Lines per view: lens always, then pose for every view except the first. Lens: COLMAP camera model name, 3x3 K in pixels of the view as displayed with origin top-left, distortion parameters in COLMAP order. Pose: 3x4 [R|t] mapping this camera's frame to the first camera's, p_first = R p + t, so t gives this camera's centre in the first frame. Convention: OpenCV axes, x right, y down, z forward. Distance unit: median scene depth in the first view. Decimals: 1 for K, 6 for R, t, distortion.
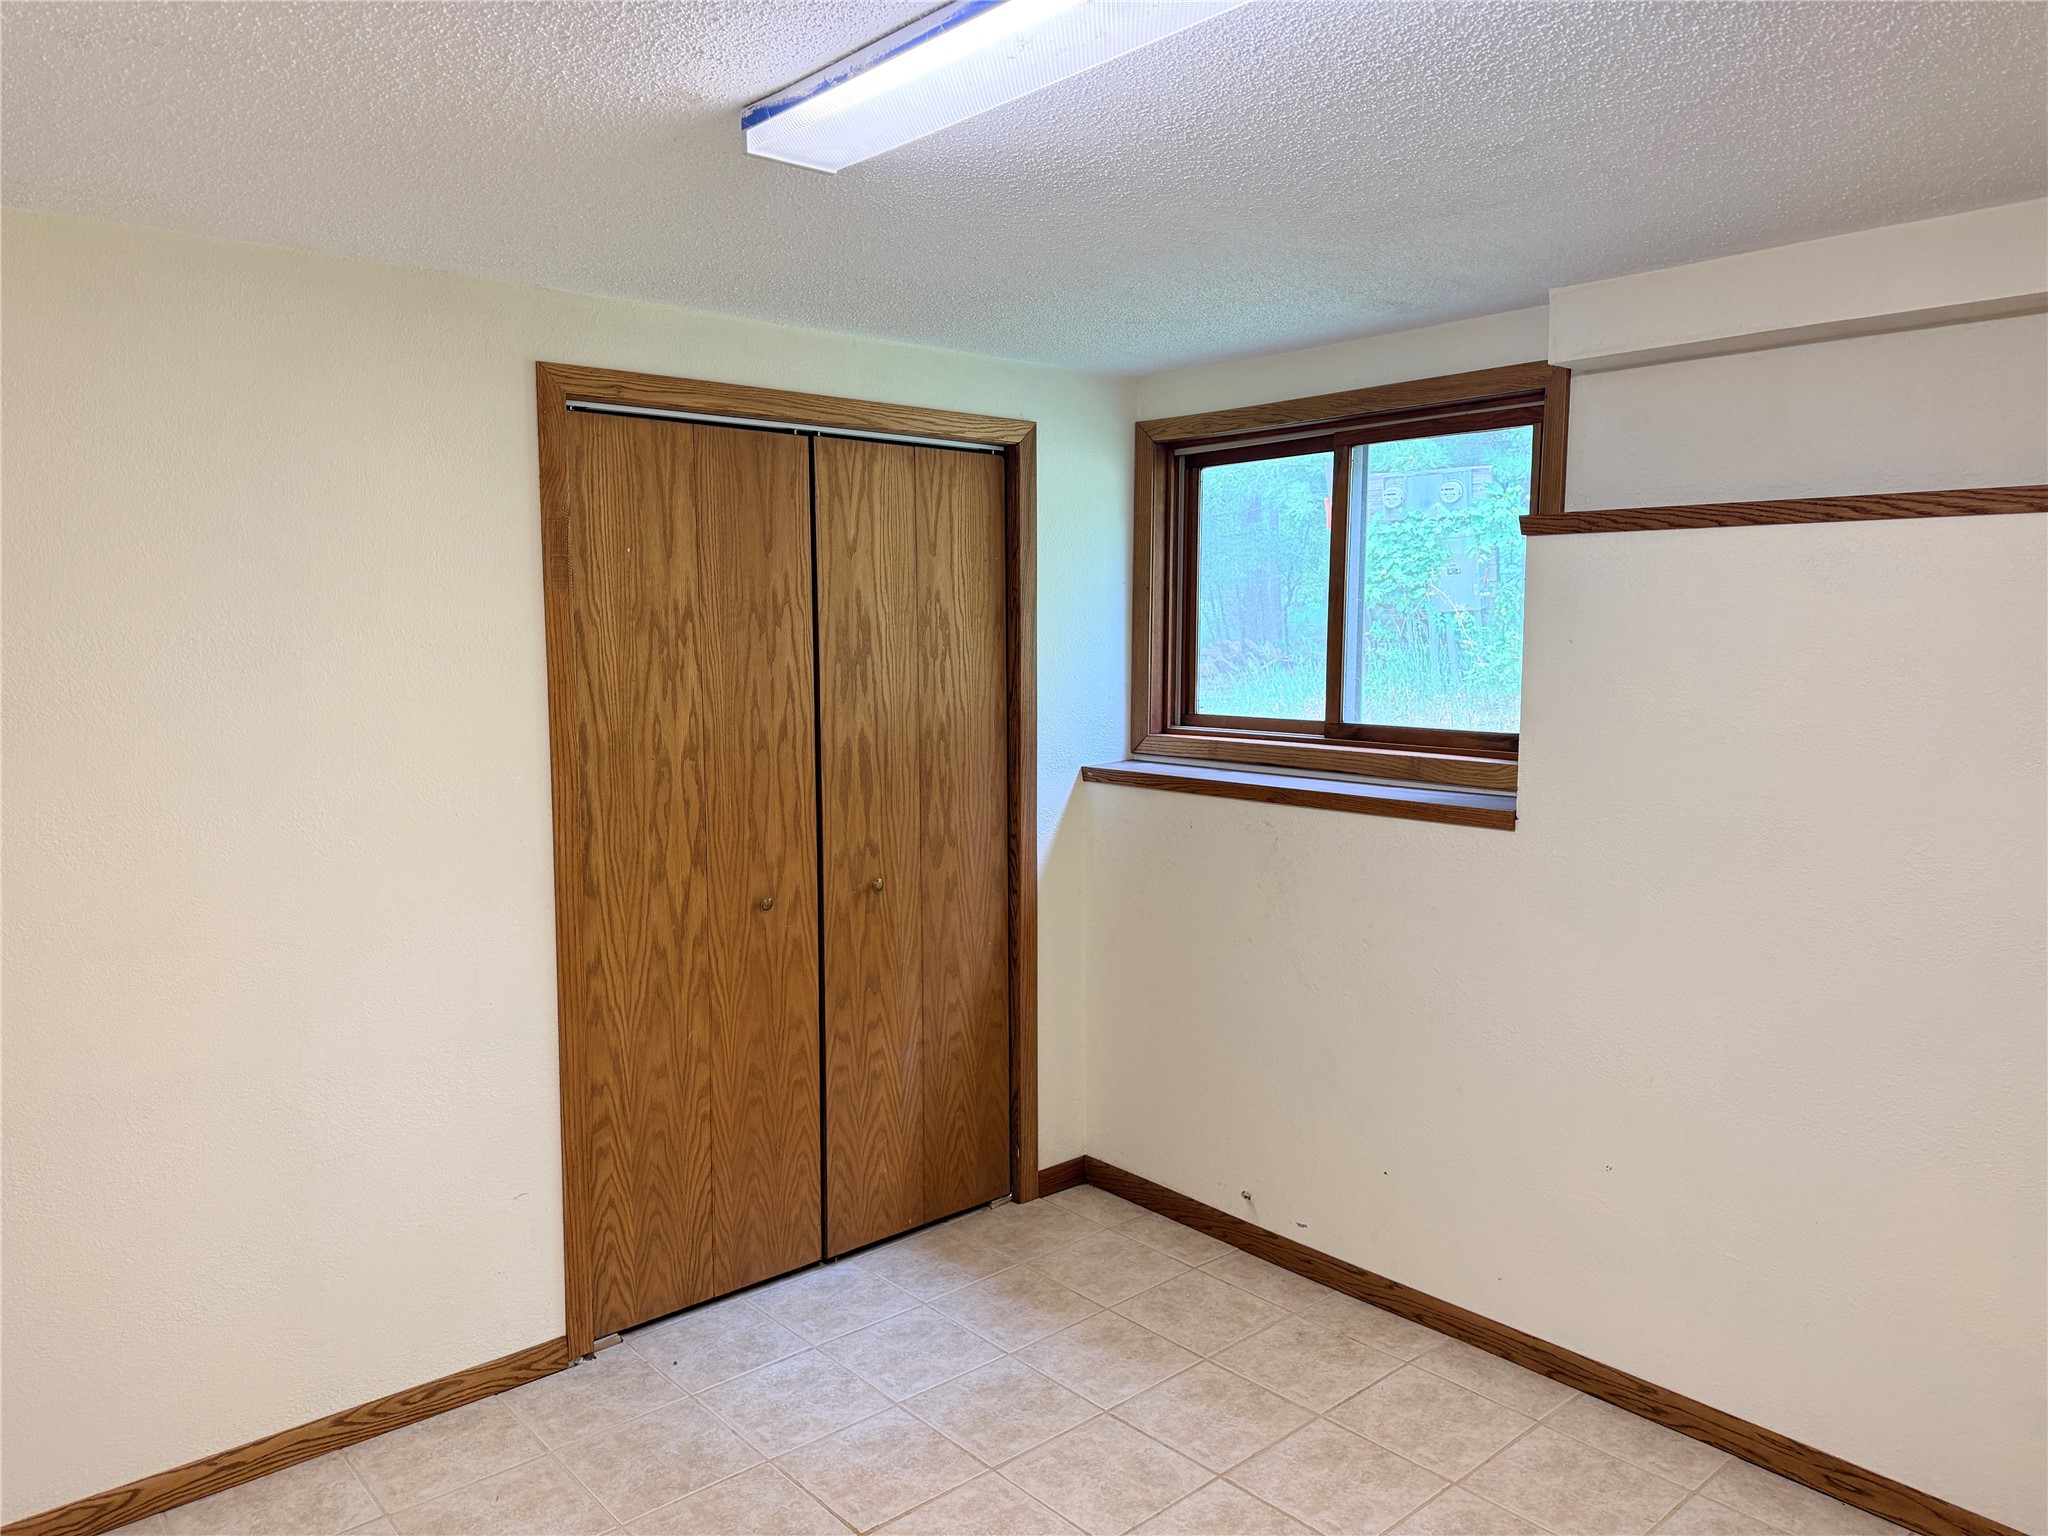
lens RADIAL K [[1440.7, 0, 1031.0], [0, 1440.7, 775.4], [0, 0, 1]] dist [0.073061, -0.078874]
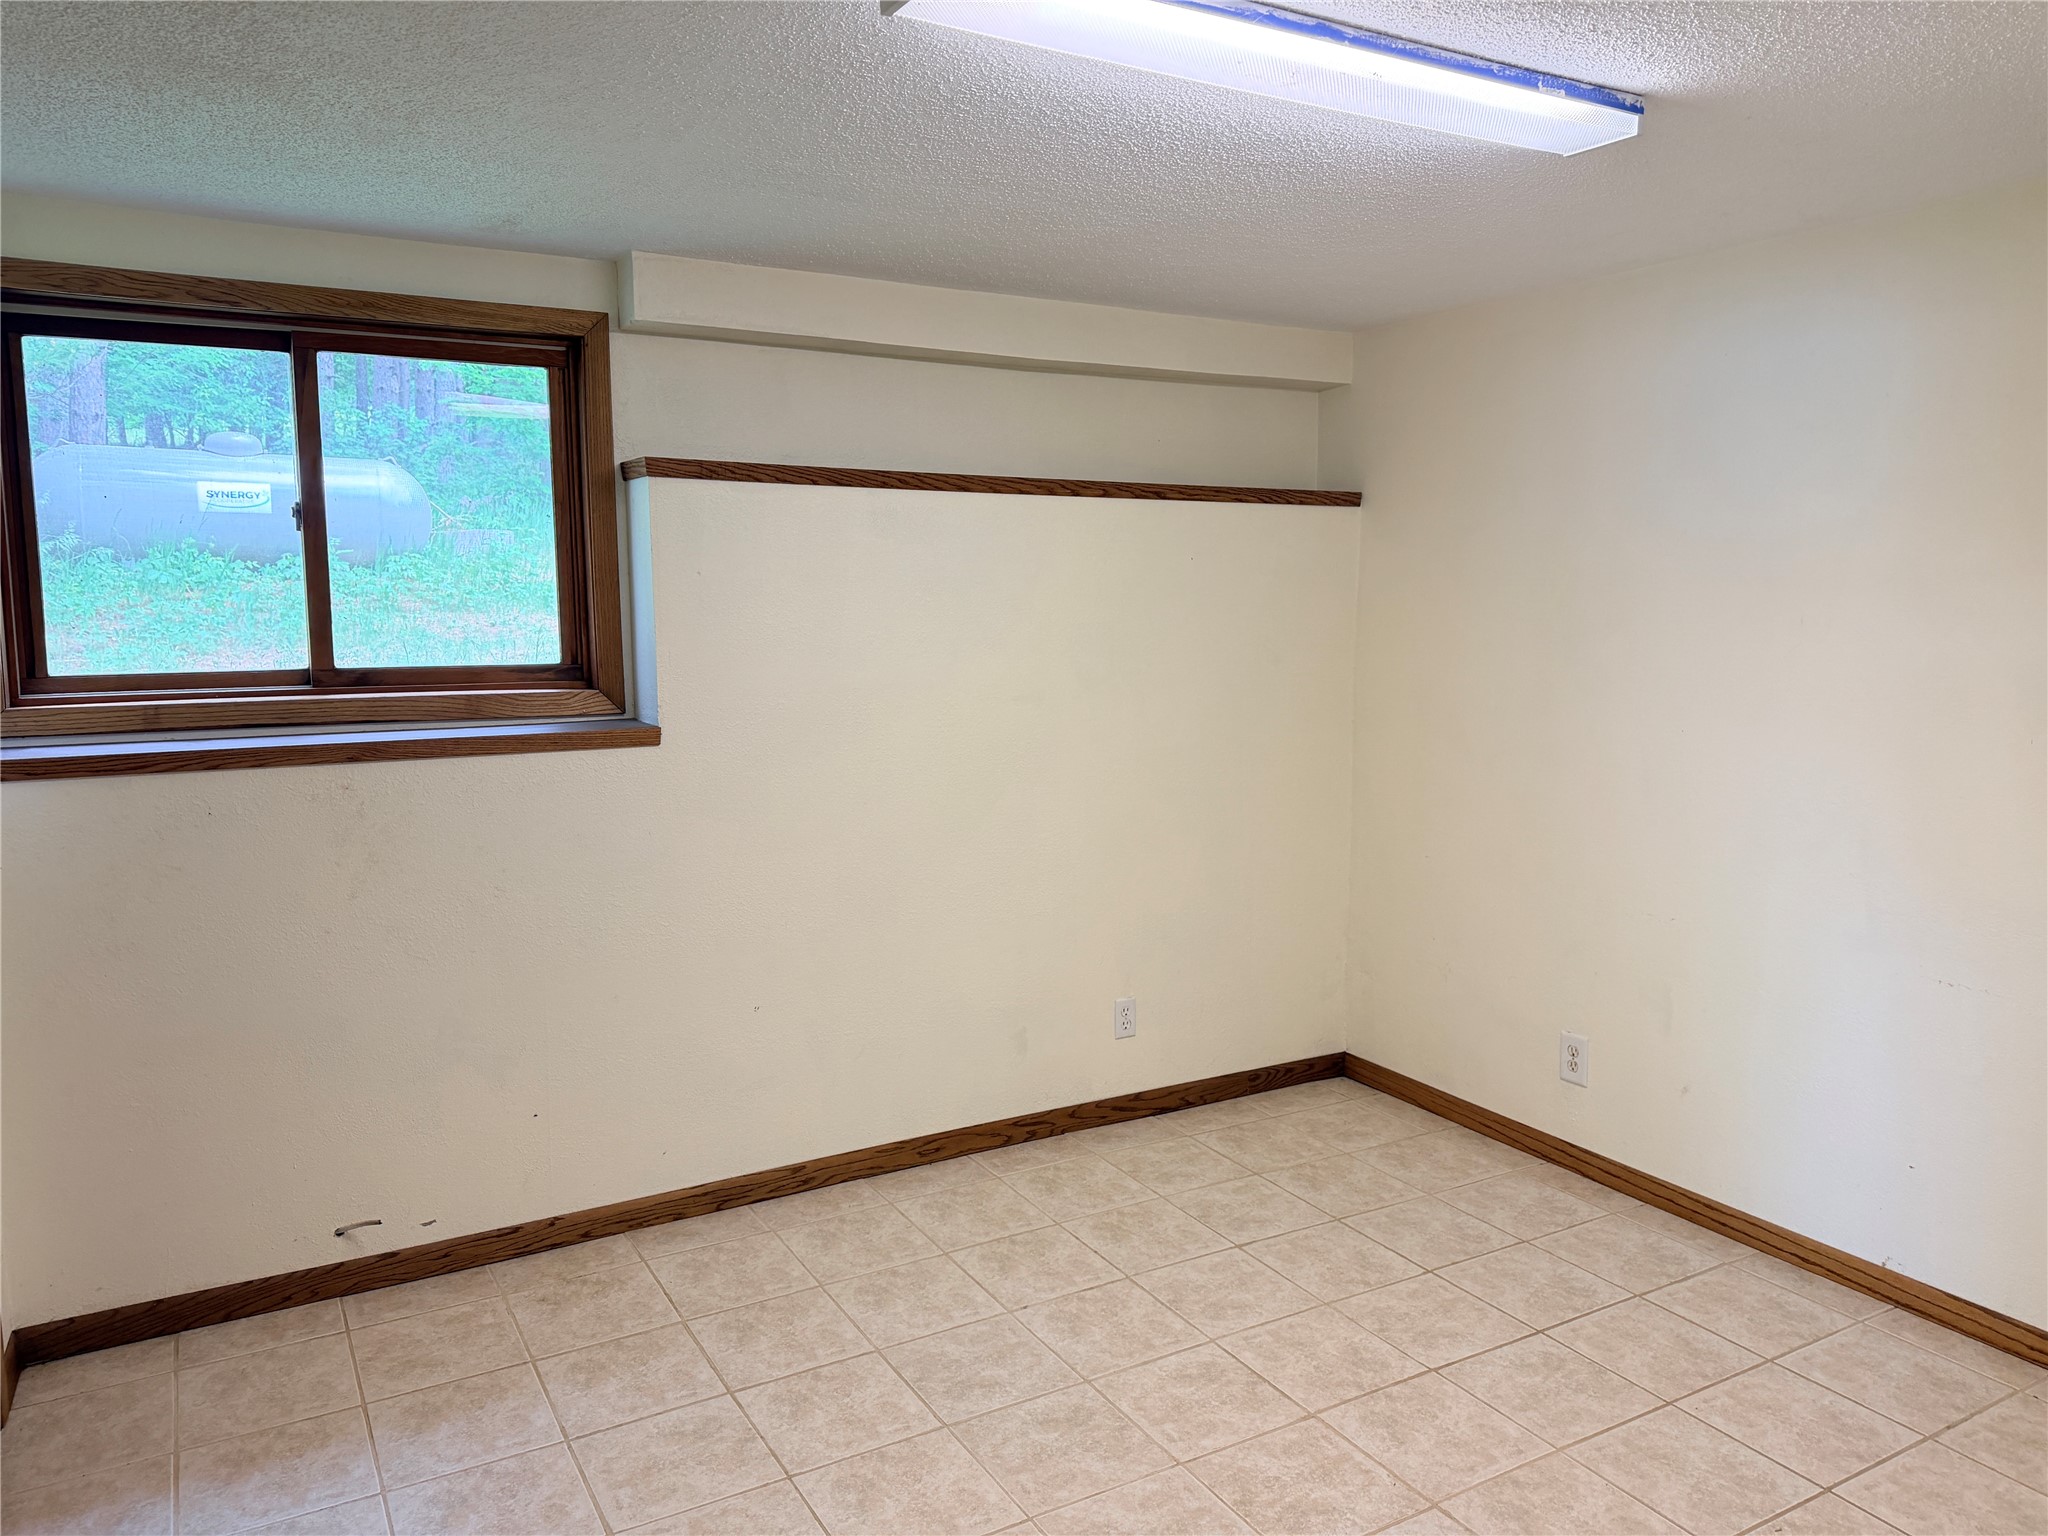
lens RADIAL K [[1440.7, 0, 1030.1], [0, 1440.7, 770.8], [0, 0, 1]] dist [0.073061, -0.078874]
pose [[0.208000, -0.123653, 0.970281, -0.562132], [0.103207, 0.989214, 0.103941, -0.023343], [-0.972669, 0.078520, 0.218518, 0.401766]]
